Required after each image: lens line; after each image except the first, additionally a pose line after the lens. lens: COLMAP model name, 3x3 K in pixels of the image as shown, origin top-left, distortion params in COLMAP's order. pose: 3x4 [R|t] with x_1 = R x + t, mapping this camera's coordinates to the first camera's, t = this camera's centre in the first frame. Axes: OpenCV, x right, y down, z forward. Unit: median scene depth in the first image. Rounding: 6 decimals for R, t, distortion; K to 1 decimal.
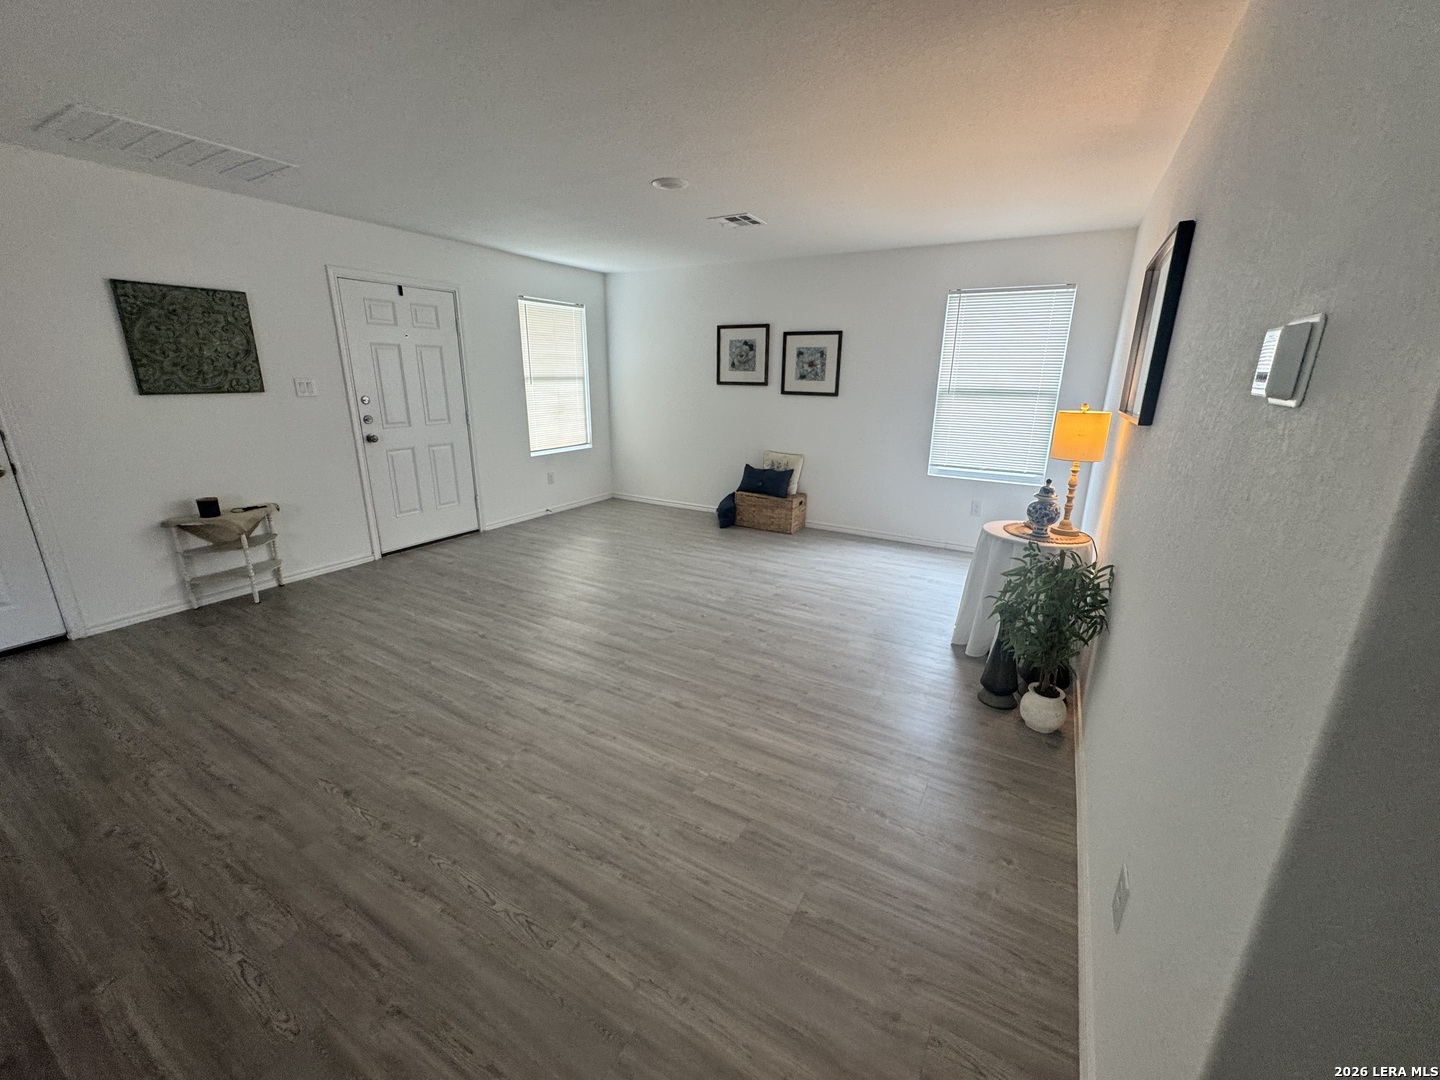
lens RADIAL K [[577.0, 0, 718.2], [0, 577.0, 536.3], [0, 0, 1]] dist [-0.002950, 0.000310]
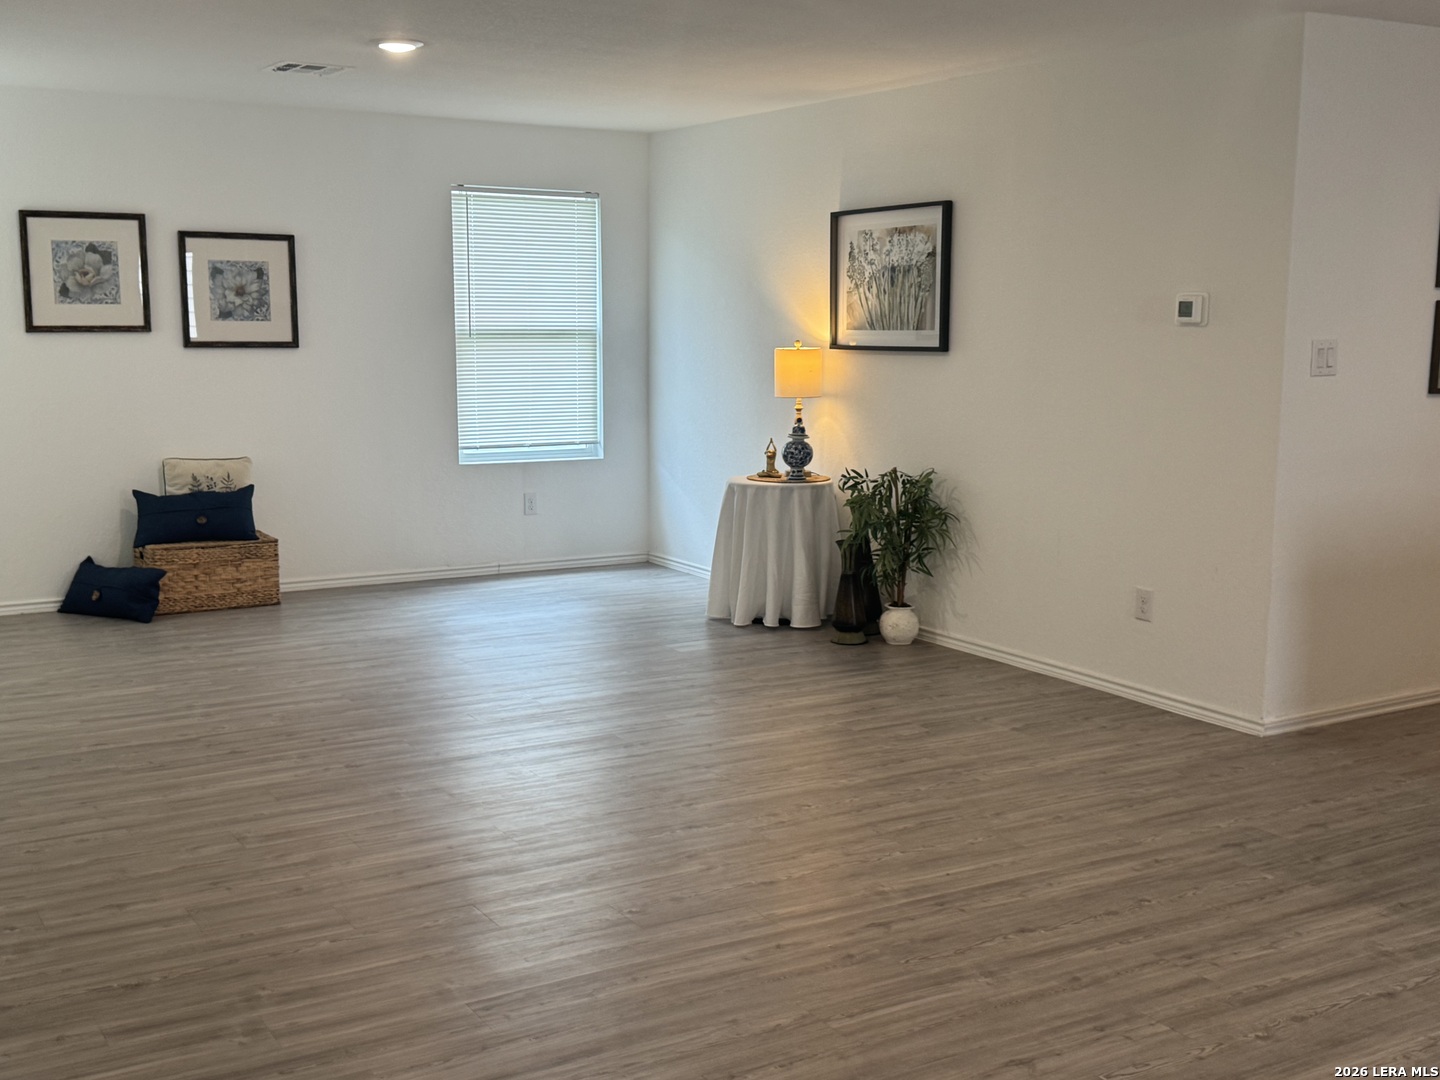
lens RADIAL K [[1594.3, 0, 711.6], [0, 1594.3, 544.5], [0, 0, 1]] dist [0.184743, -0.424843]
pose [[0.480487, -0.140139, 0.865733, -1.052514], [0.241344, 0.970165, 0.023097, 0.005561], [-0.843140, 0.197842, 0.499974, -0.097208]]
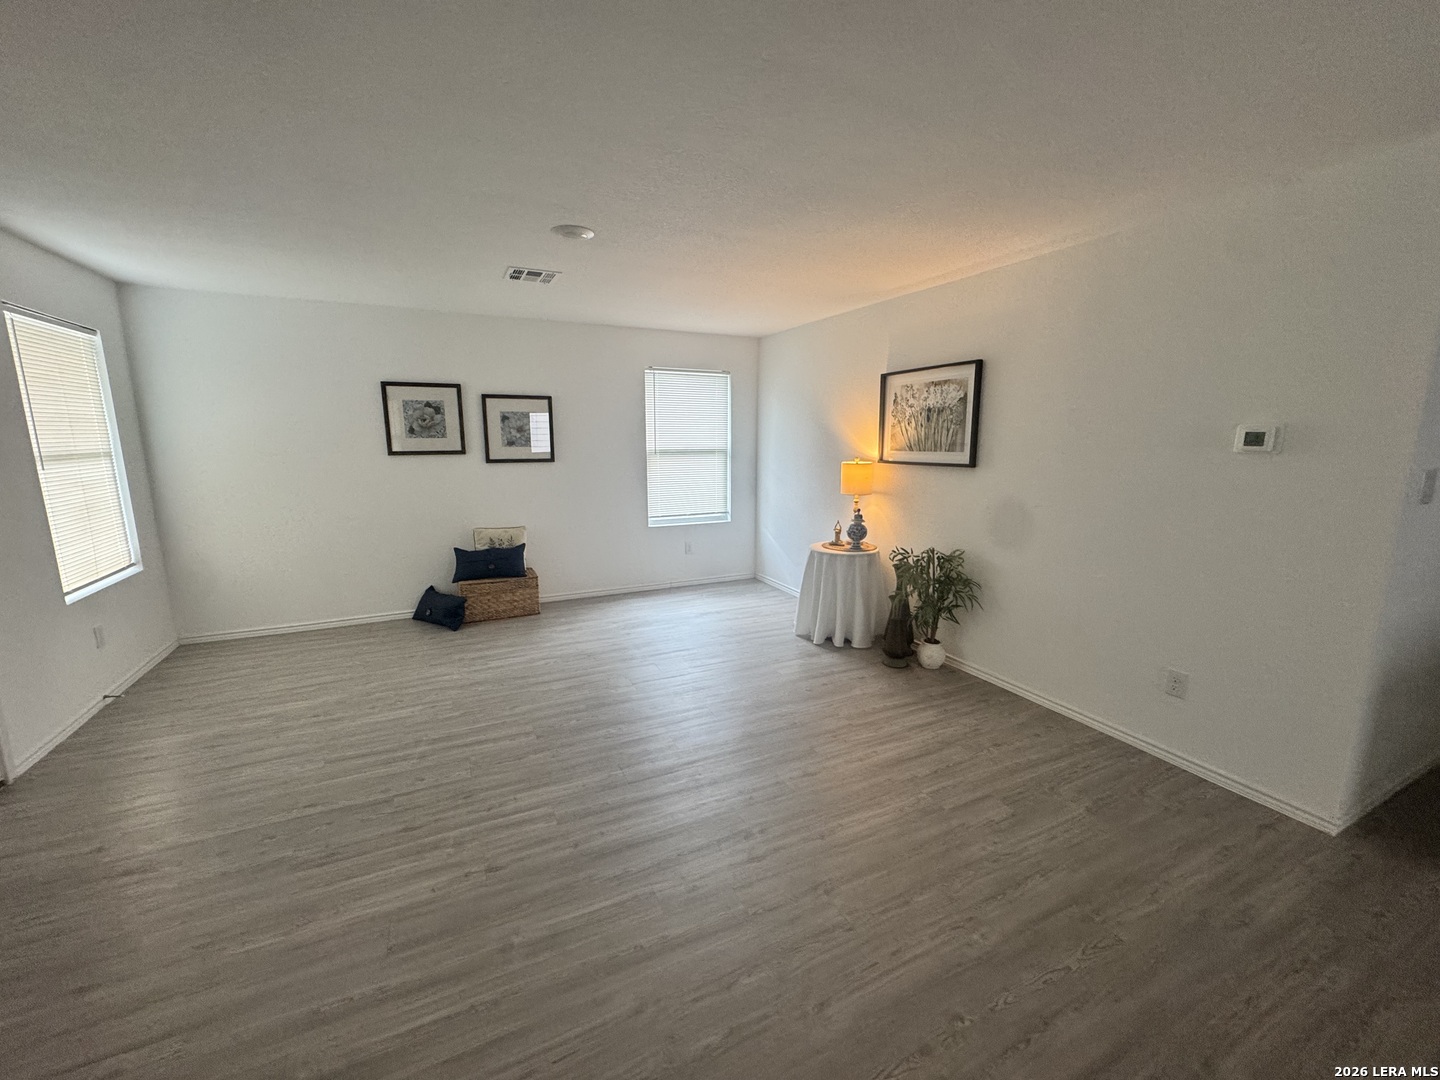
lens RADIAL K [[577.0, 0, 718.2], [0, 577.0, 536.3], [0, 0, 1]] dist [-0.002950, 0.000310]
pose [[0.559023, -0.156254, 0.814296, -0.474751], [0.233700, 0.971959, 0.026070, -0.087226], [-0.795536, 0.175727, 0.579864, 0.256370]]
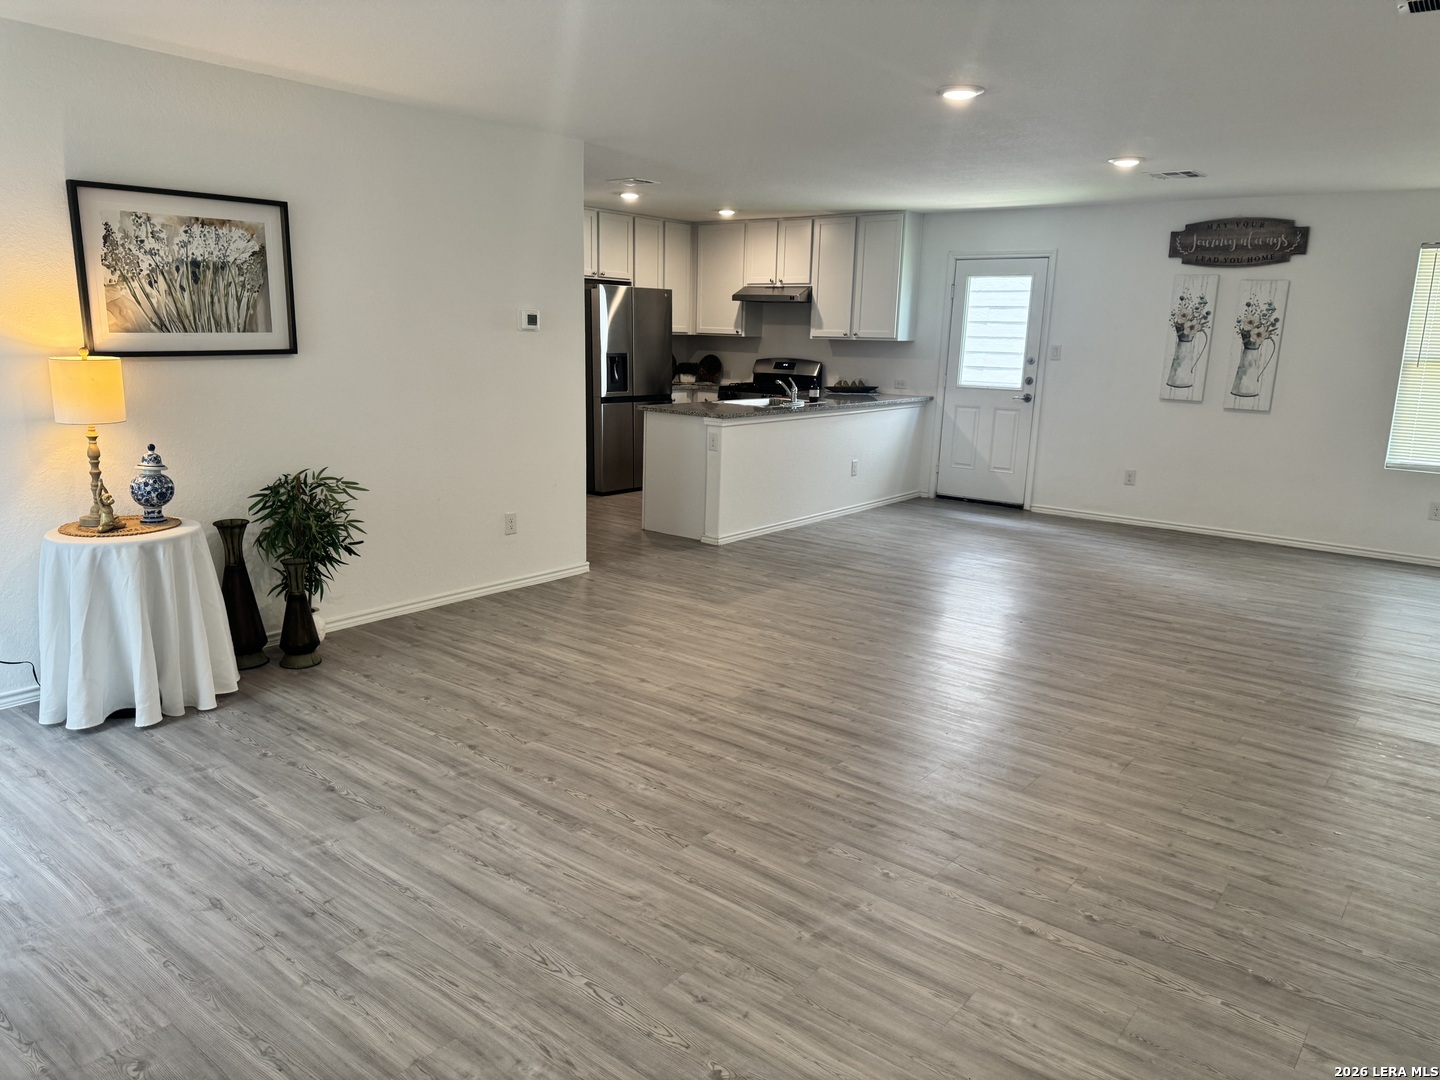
lens RADIAL K [[1009.7, 0, 718.4], [0, 1009.7, 544.8], [0, 0, 1]] dist [0.075046, -0.101929]
pose [[-0.988706, -0.068963, 0.133061, -0.209228], [0.001581, 0.882992, 0.469386, -0.355680], [-0.149862, 0.464295, -0.872910, 1.225761]]
